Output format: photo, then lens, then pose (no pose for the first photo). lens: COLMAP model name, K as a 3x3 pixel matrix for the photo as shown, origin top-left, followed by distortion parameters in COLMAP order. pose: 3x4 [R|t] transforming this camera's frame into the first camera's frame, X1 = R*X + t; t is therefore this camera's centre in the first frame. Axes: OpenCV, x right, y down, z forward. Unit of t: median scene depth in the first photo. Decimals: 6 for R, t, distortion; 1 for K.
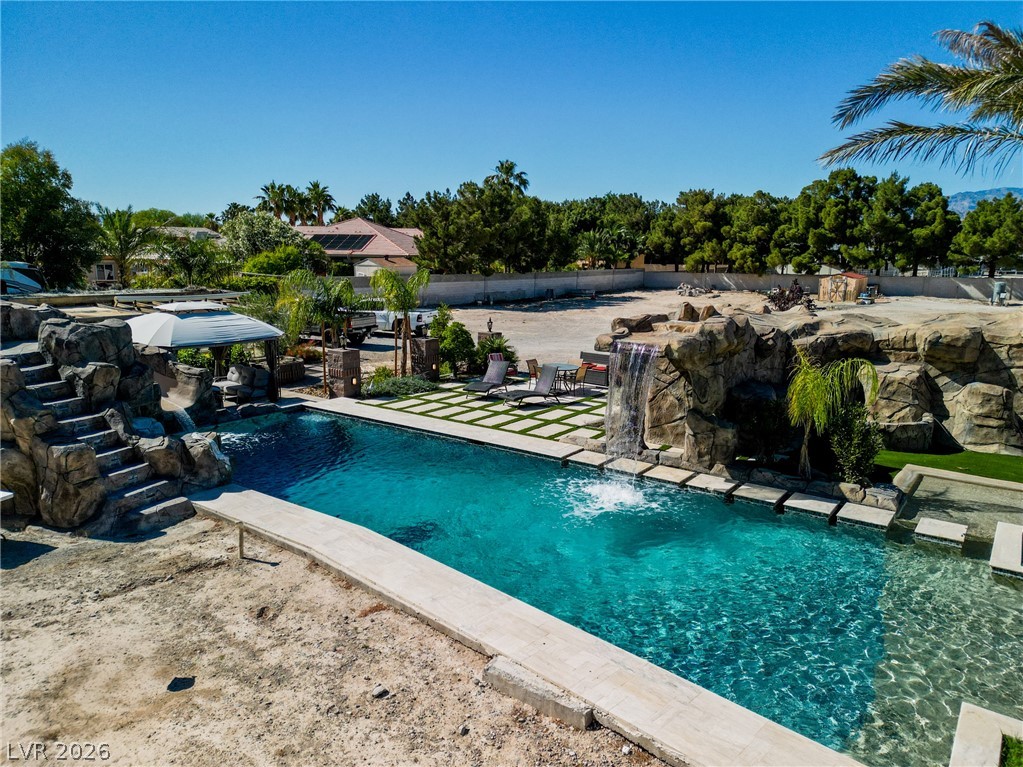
lens RADIAL K [[711.9, 0, 510.5], [0, 711.9, 382.8], [0, 0, 1]] dist [0.079800, -0.081268]
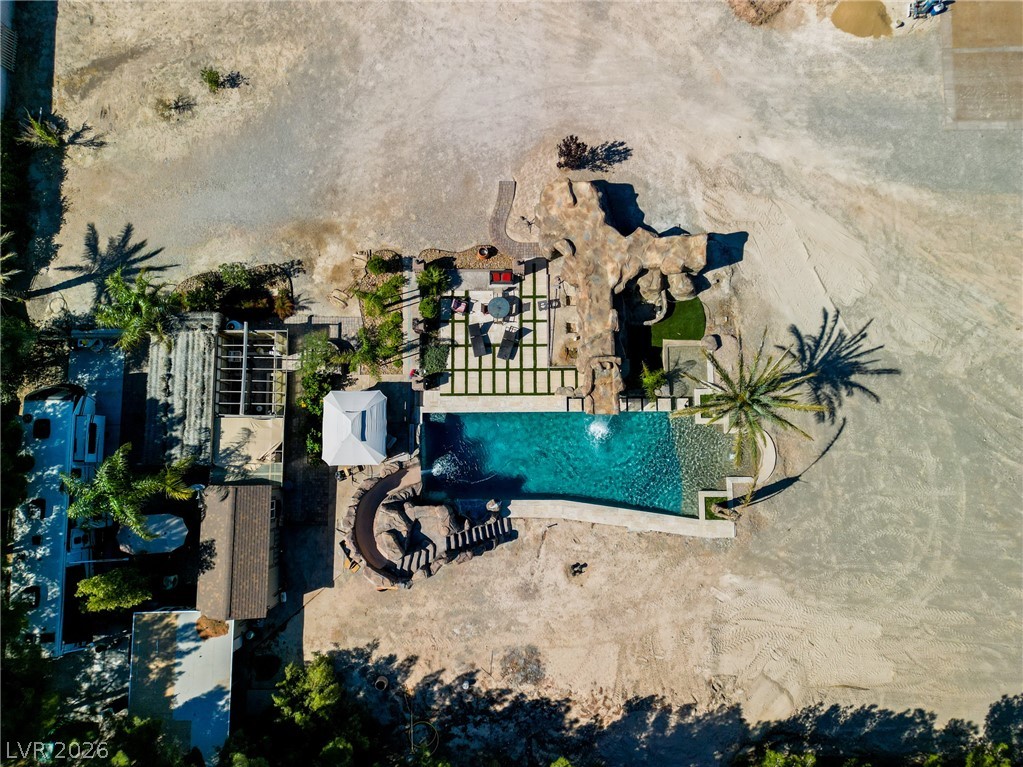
lens RADIAL K [[708.7, 0, 510.2], [0, 708.7, 382.9], [0, 0, 1]] dist [0.084453, -0.083404]
pose [[0.800729, -0.595784, 0.062245, -0.045274], [0.115490, 0.255502, 0.959886, -0.556096], [-0.587789, -0.761420, 0.273395, 0.097412]]
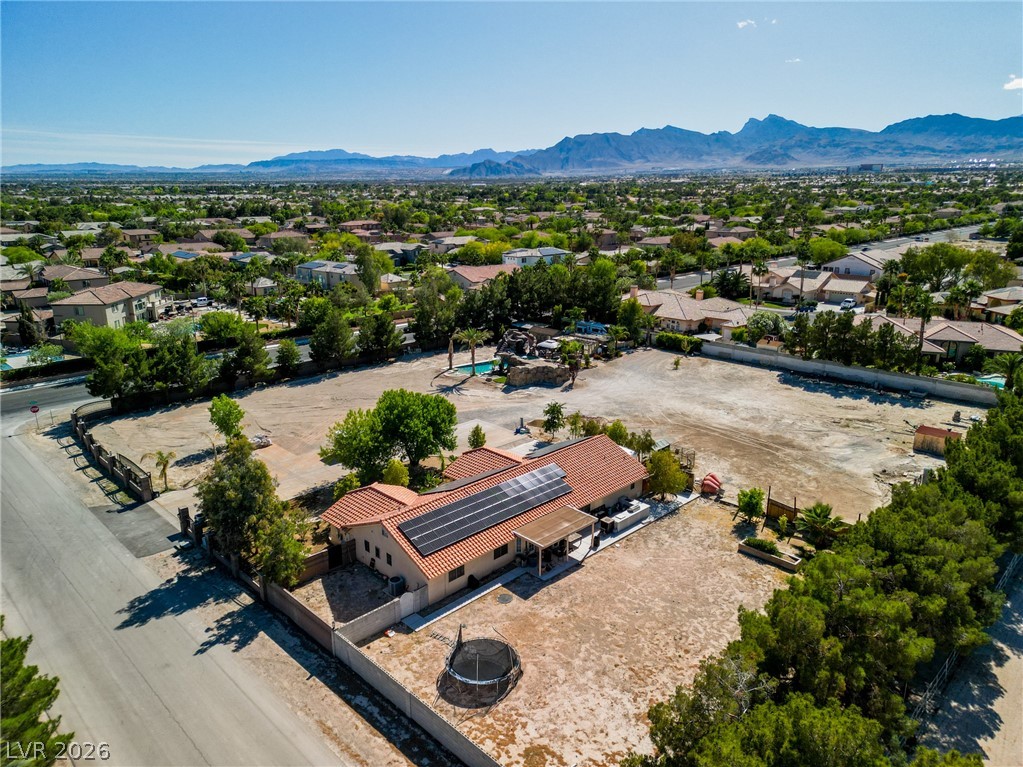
lens RADIAL K [[711.9, 0, 510.5], [0, 711.9, 382.8], [0, 0, 1]] dist [0.079800, -0.081268]
pose [[-0.145046, 0.259232, -0.954862, 1.702147], [-0.182461, 0.941507, 0.283323, -0.437415], [0.972455, 0.215320, -0.089262, 0.383480]]
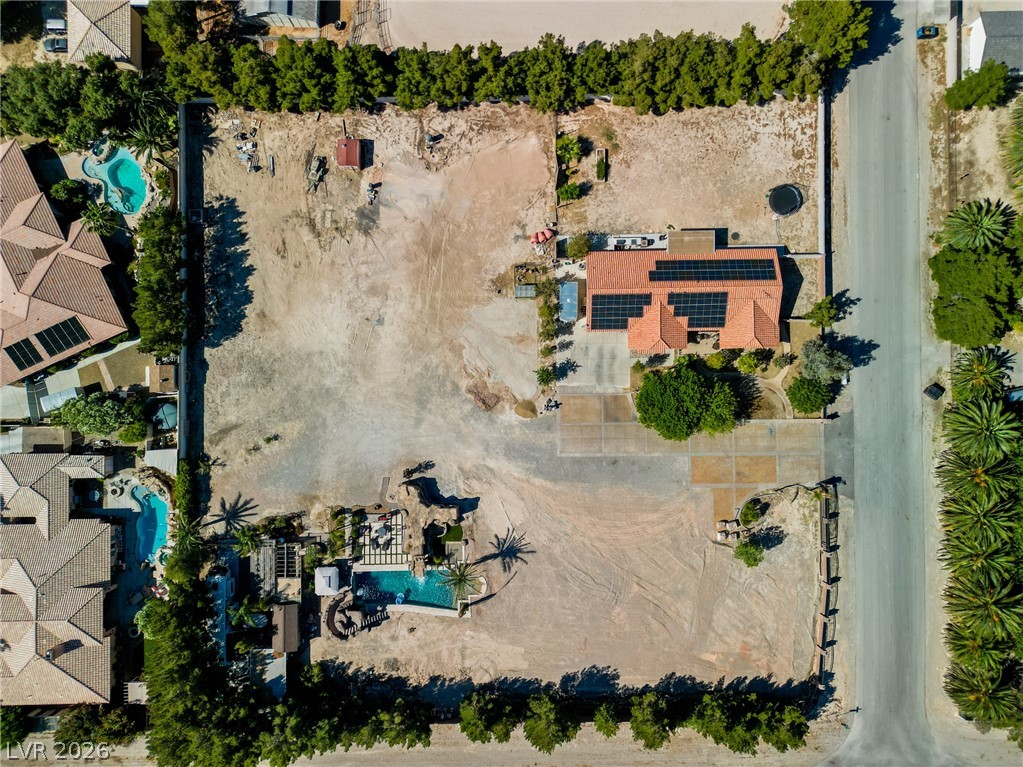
lens RADIAL K [[711.9, 0, 510.5], [0, 711.9, 382.8], [0, 0, 1]] dist [0.079800, -0.081268]
pose [[0.794719, -0.606973, 0.002363, 0.435284], [0.121631, 0.163066, 0.979089, -1.543509], [-0.594666, -0.777813, 0.203418, 0.081399]]
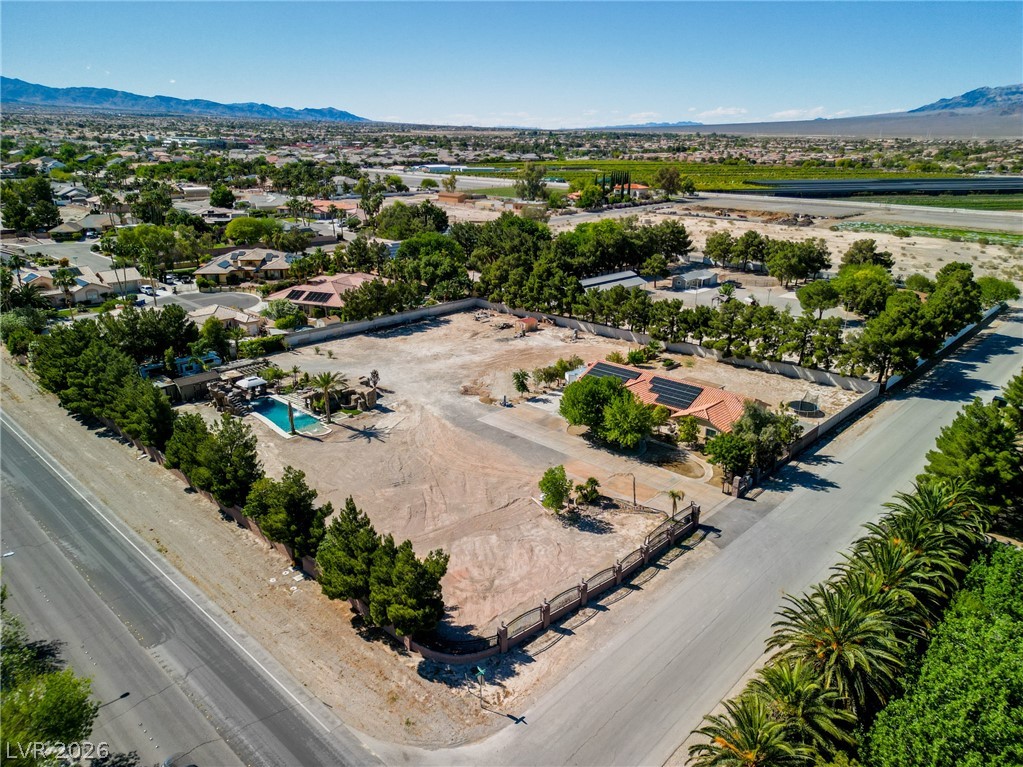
lens RADIAL K [[708.7, 0, 510.2], [0, 708.7, 382.9], [0, 0, 1]] dist [0.084453, -0.083404]
pose [[0.993301, 0.041018, -0.108031, 0.663589], [-0.024581, 0.988486, 0.149299, -0.287256], [0.112911, -0.145644, 0.982873, -1.303646]]
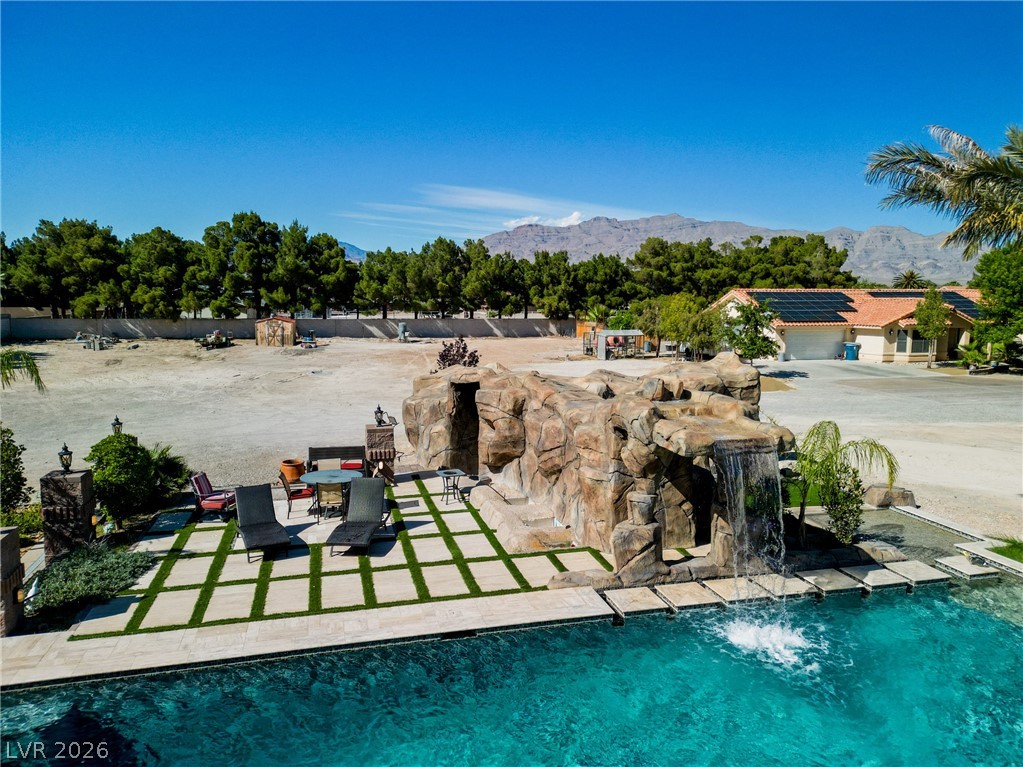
lens RADIAL K [[711.9, 0, 510.5], [0, 711.9, 382.8], [0, 0, 1]] dist [0.079800, -0.081268]
pose [[0.627255, -0.097761, 0.772654, -0.110585], [0.137826, 0.990366, 0.013417, -0.030665], [-0.766521, 0.098076, 0.634686, 0.128898]]
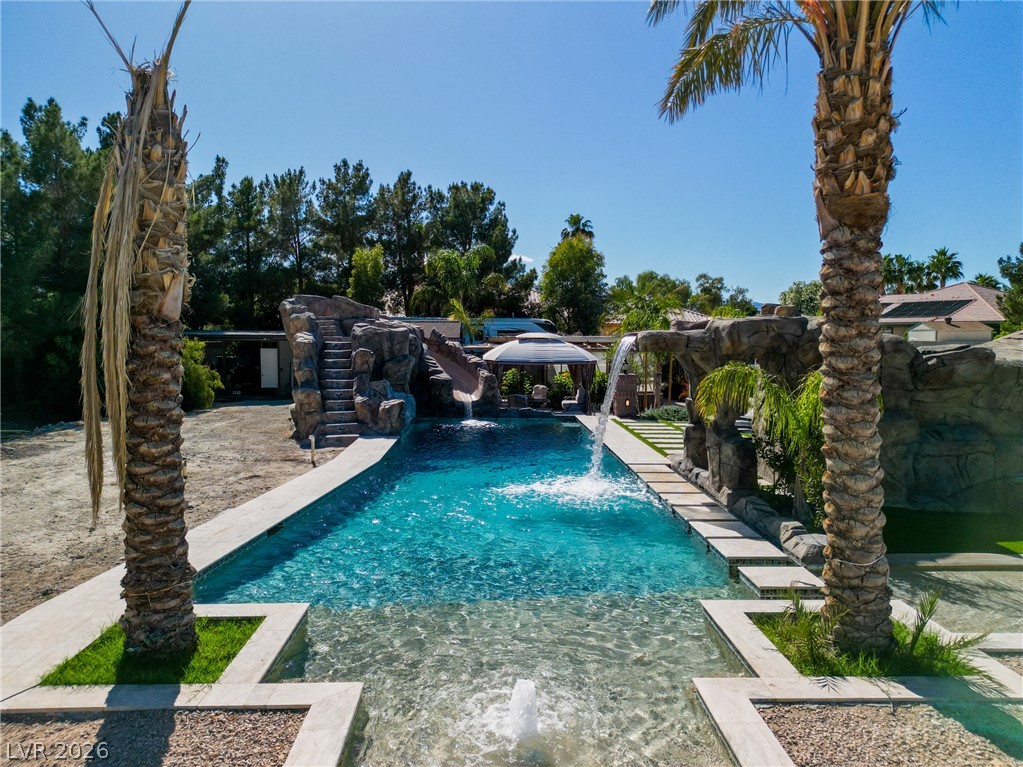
lens RADIAL K [[711.9, 0, 510.5], [0, 711.9, 382.8], [0, 0, 1]] dist [0.079800, -0.081268]
pose [[0.617967, 0.049632, -0.784636, 0.156618], [-0.142630, 0.988522, -0.049804, 0.014030], [0.773158, 0.142690, 0.617953, 0.053907]]
